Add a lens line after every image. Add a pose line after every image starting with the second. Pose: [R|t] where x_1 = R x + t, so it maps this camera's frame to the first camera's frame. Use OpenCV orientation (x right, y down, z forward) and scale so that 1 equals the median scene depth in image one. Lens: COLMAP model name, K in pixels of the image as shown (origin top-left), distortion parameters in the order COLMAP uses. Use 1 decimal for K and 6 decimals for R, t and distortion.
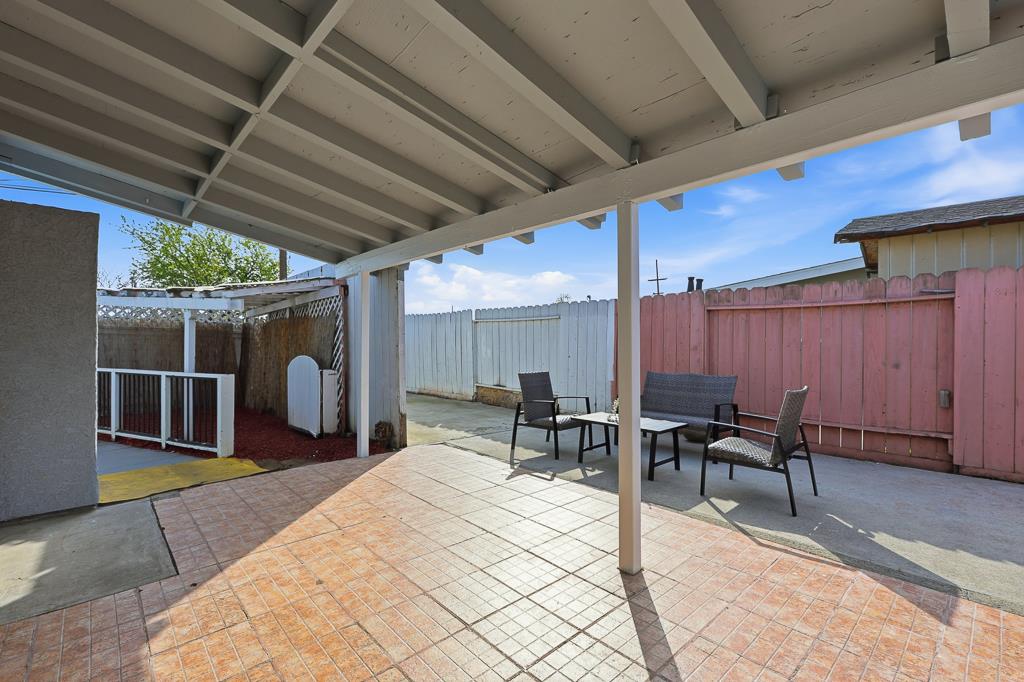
lens RADIAL K [[451.7, 0, 510.5], [0, 451.7, 341.0], [0, 0, 1]] dist [0.001164, 0.000312]
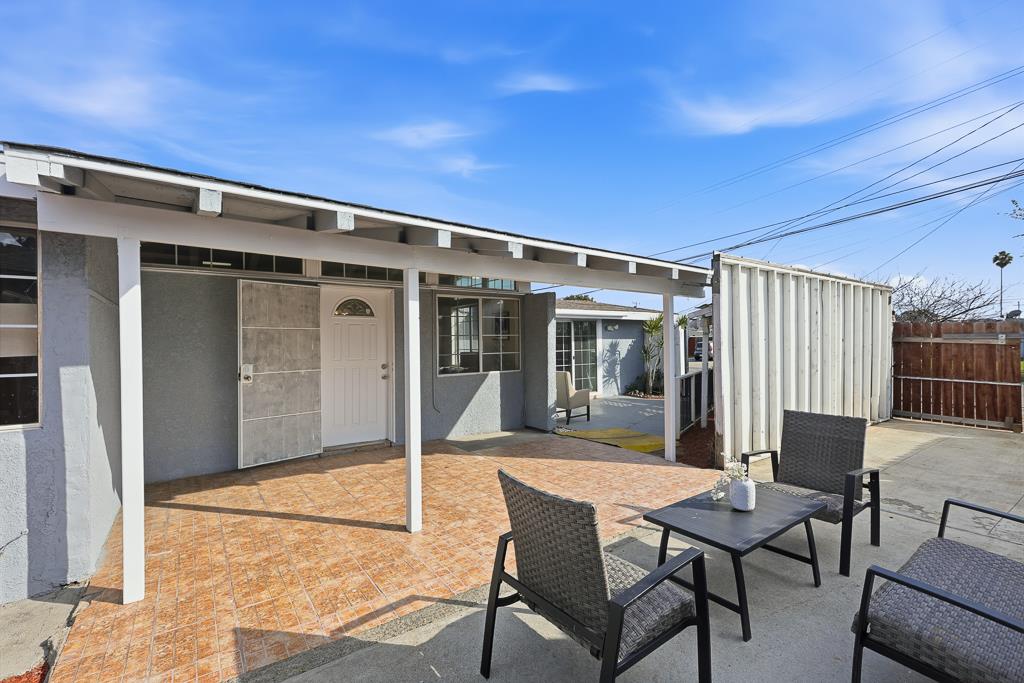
lens RADIAL K [[451.7, 0, 510.5], [0, 451.7, 341.5], [0, 0, 1]] dist [0.001164, 0.000312]
pose [[-0.123101, -0.002891, -0.992390, 1.584335], [0.011155, 0.999929, -0.004296, -0.065071], [0.992331, -0.011599, -0.123060, 1.446202]]
